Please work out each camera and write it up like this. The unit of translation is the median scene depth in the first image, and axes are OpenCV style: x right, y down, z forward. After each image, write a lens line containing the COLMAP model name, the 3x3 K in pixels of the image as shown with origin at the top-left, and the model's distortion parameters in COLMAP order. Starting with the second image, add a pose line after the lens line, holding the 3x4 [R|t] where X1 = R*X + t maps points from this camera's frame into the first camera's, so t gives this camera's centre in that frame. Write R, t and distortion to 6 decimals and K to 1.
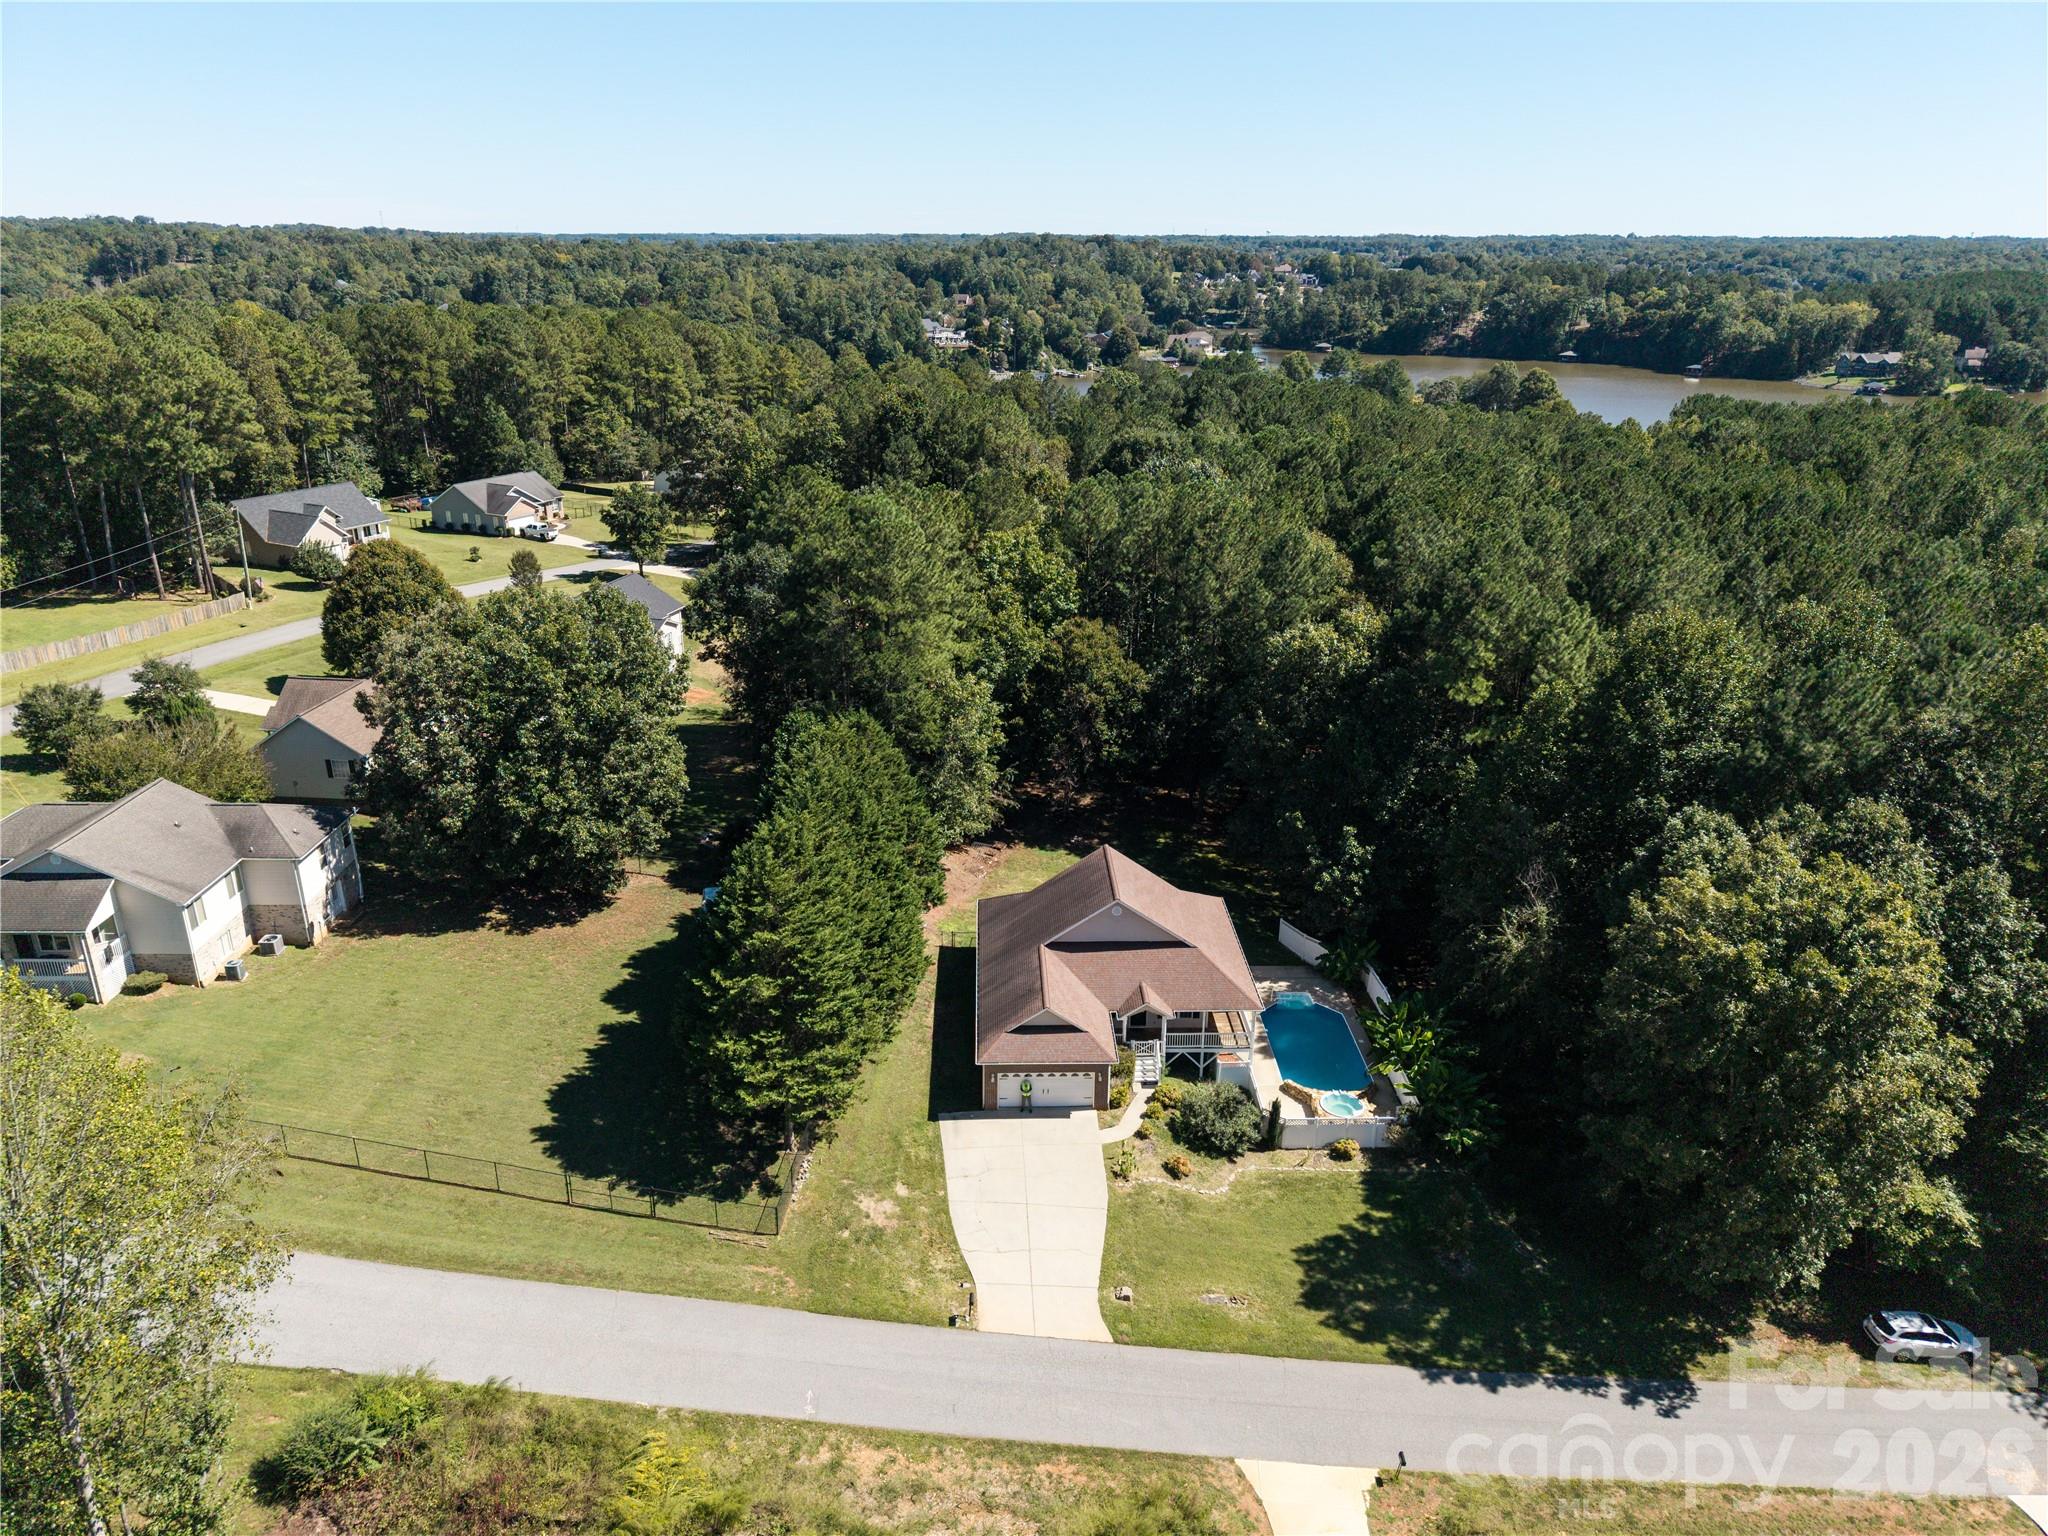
lens RADIAL K [[1376.5, 0, 1020.5], [0, 1376.5, 732.4], [0, 0, 1]] dist [0.043541, -0.041855]
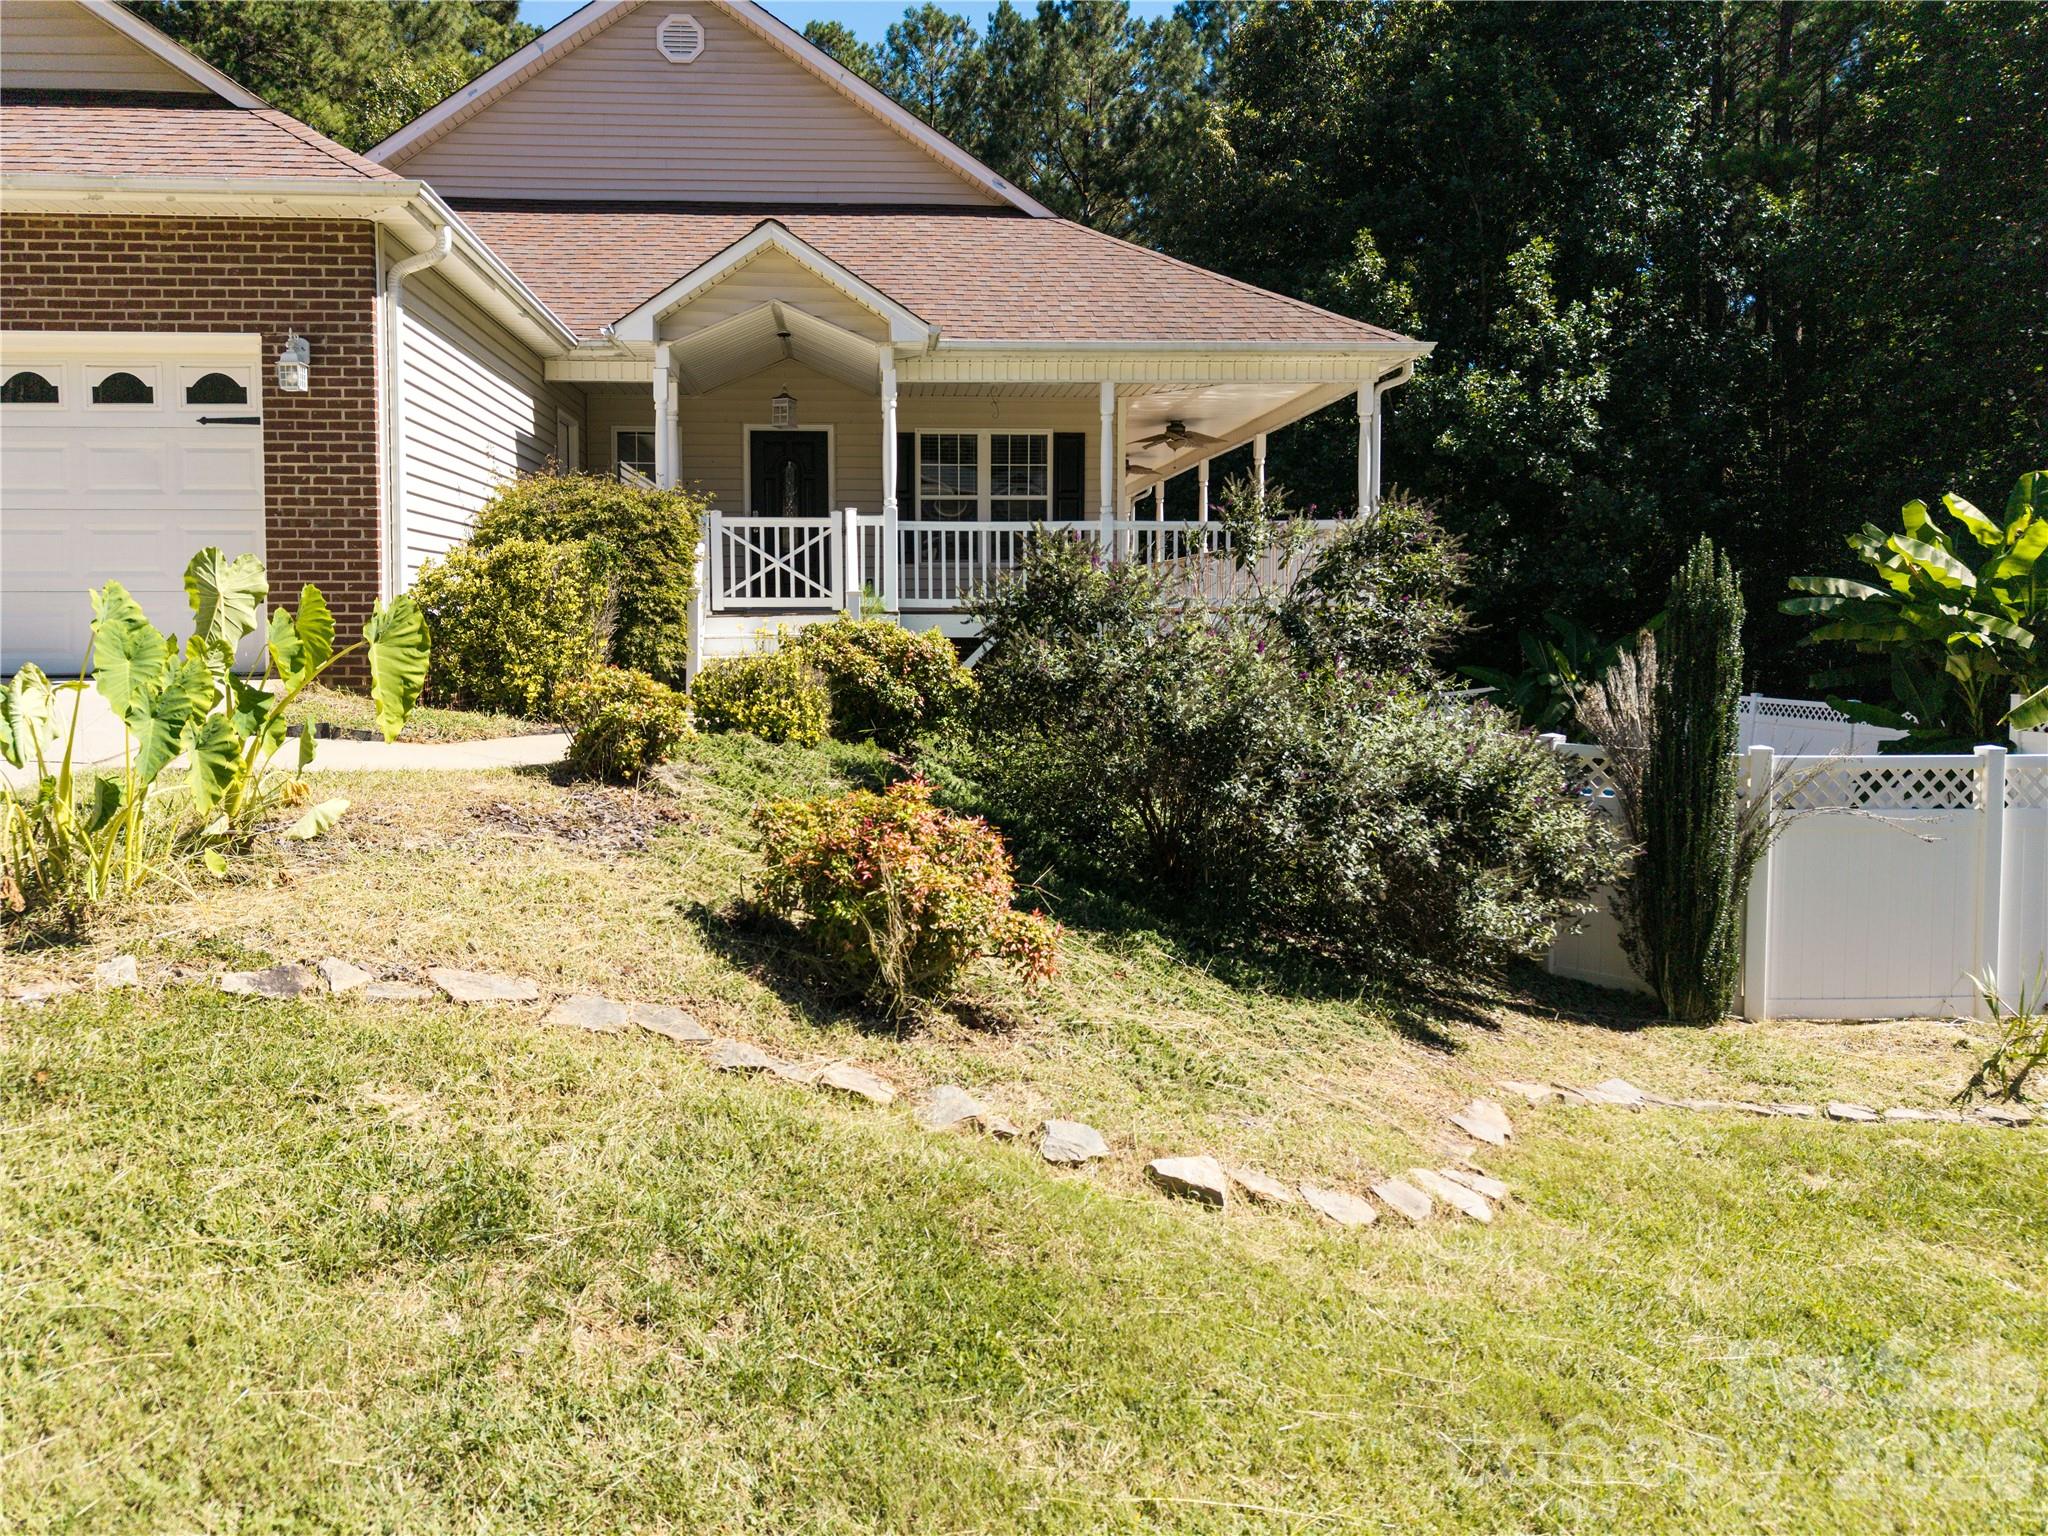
lens RADIAL K [[1376.5, 0, 931.7], [0, 1376.5, 709.8], [0, 0, 1]] dist [0.043541, -0.041855]
pose [[0.999586, -0.003788, 0.028507, 0.108879], [0.011500, 0.961226, -0.275521, 0.308983], [-0.026358, 0.275735, 0.960872, 0.870954]]
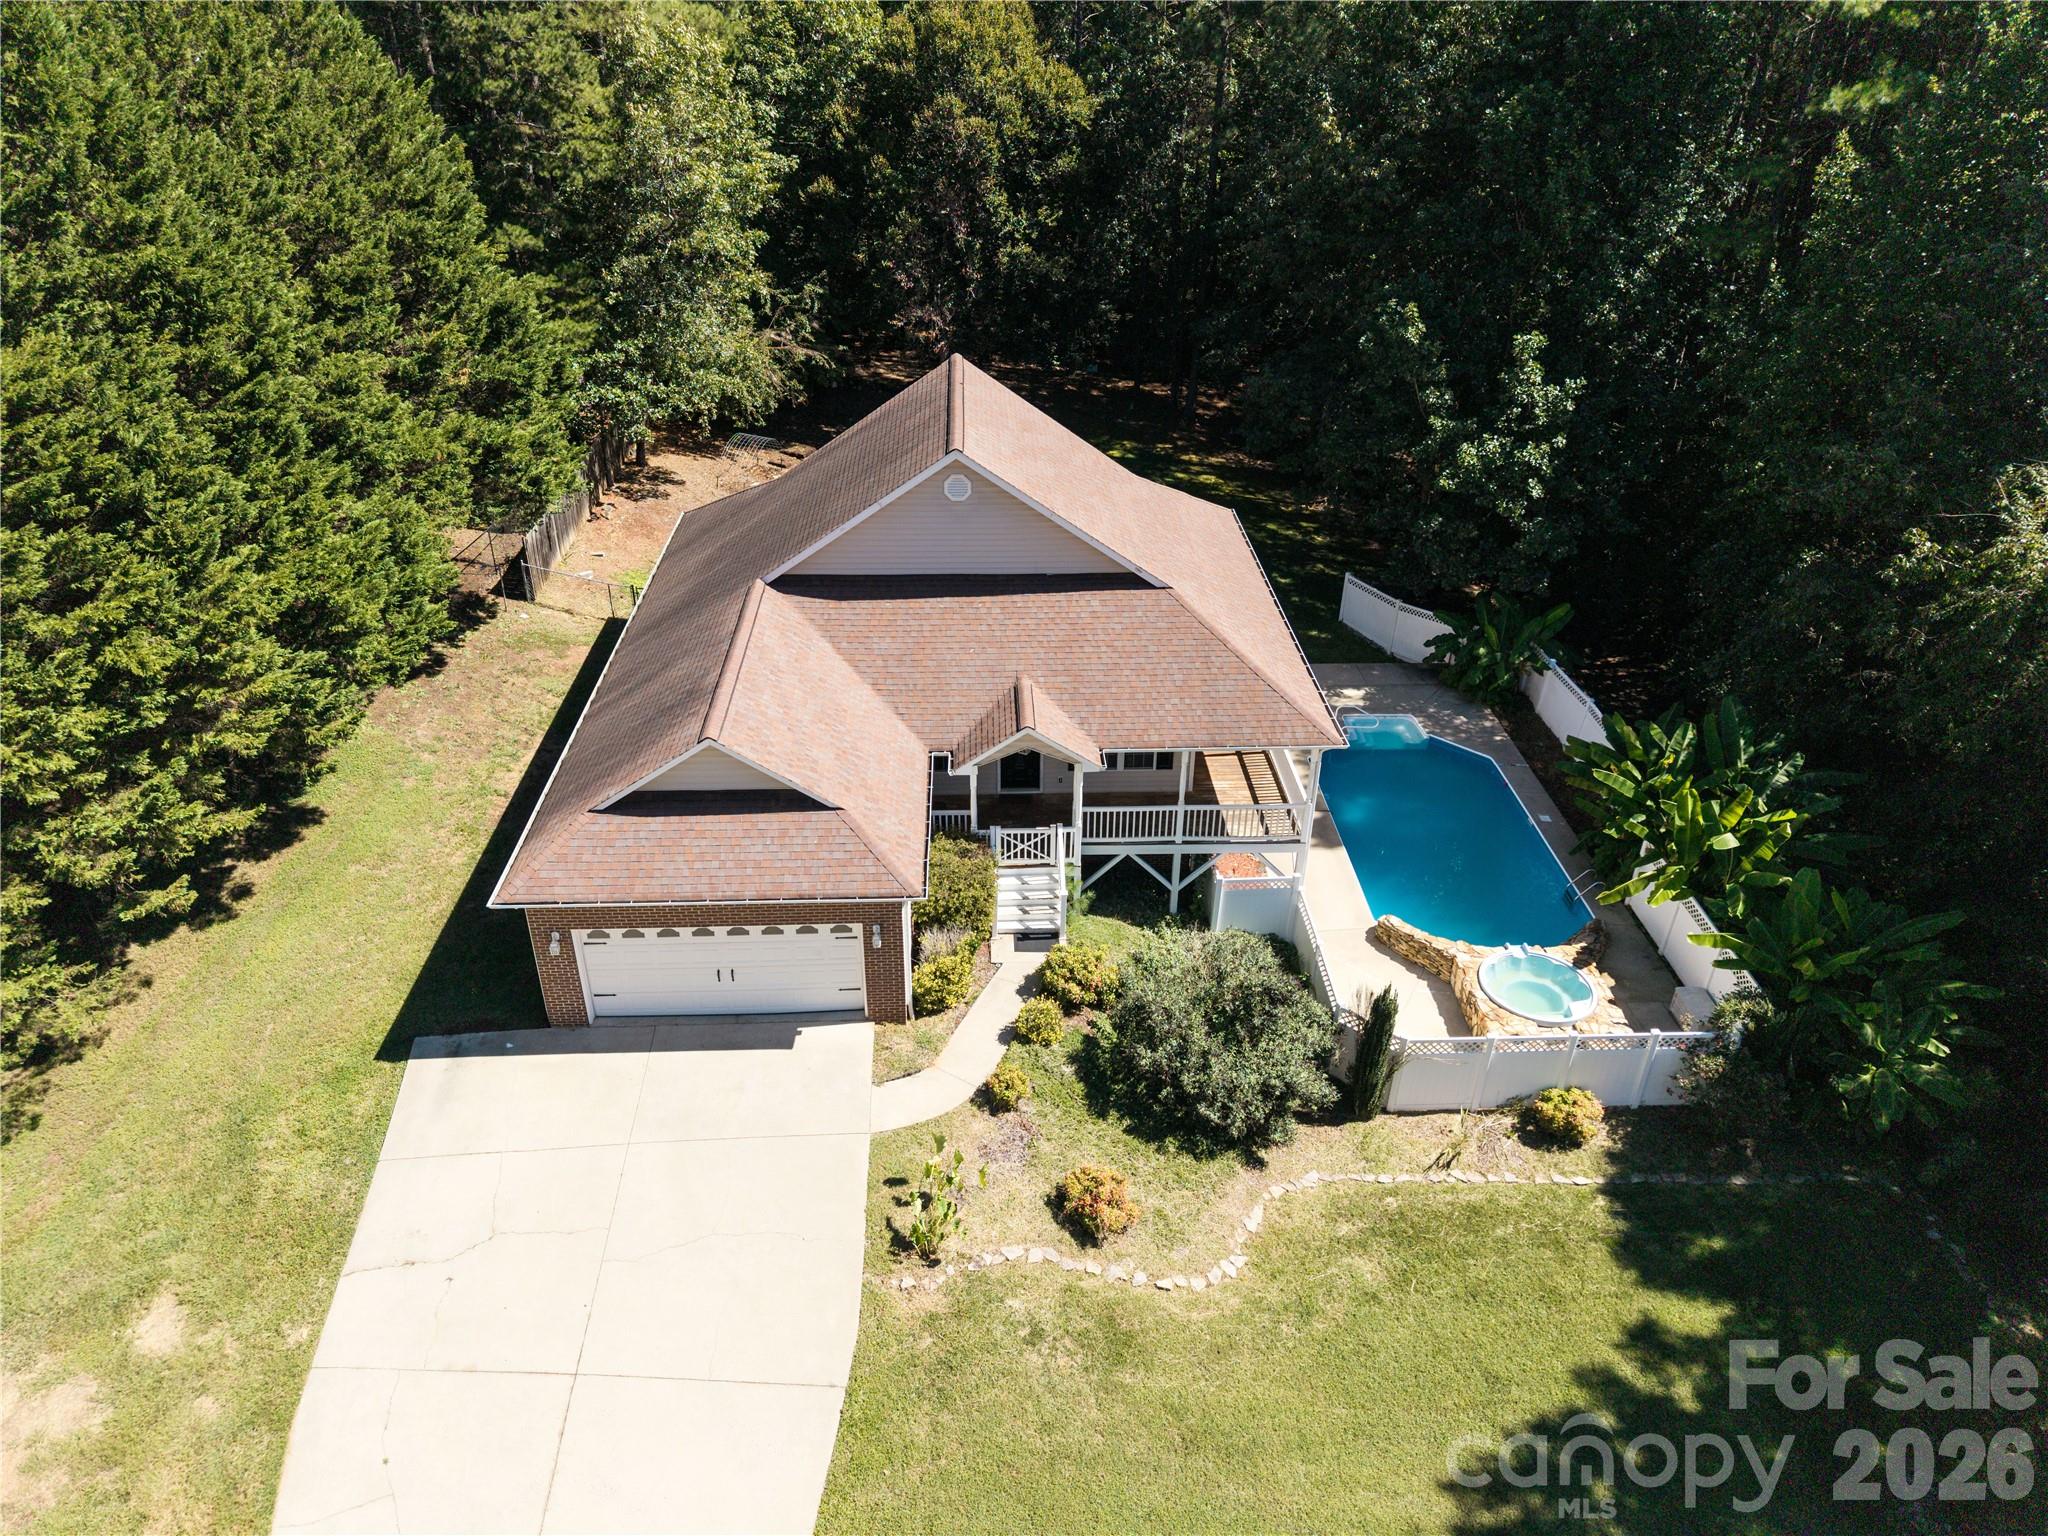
lens RADIAL K [[1376.5, 0, 1031.8], [0, 1376.5, 752.1], [0, 0, 1]] dist [0.043541, -0.041855]
pose [[0.999813, -0.001284, 0.019286, 0.087780], [-0.002390, 0.981919, 0.189287, 0.137872], [-0.019180, -0.189298, 0.981732, 0.660905]]
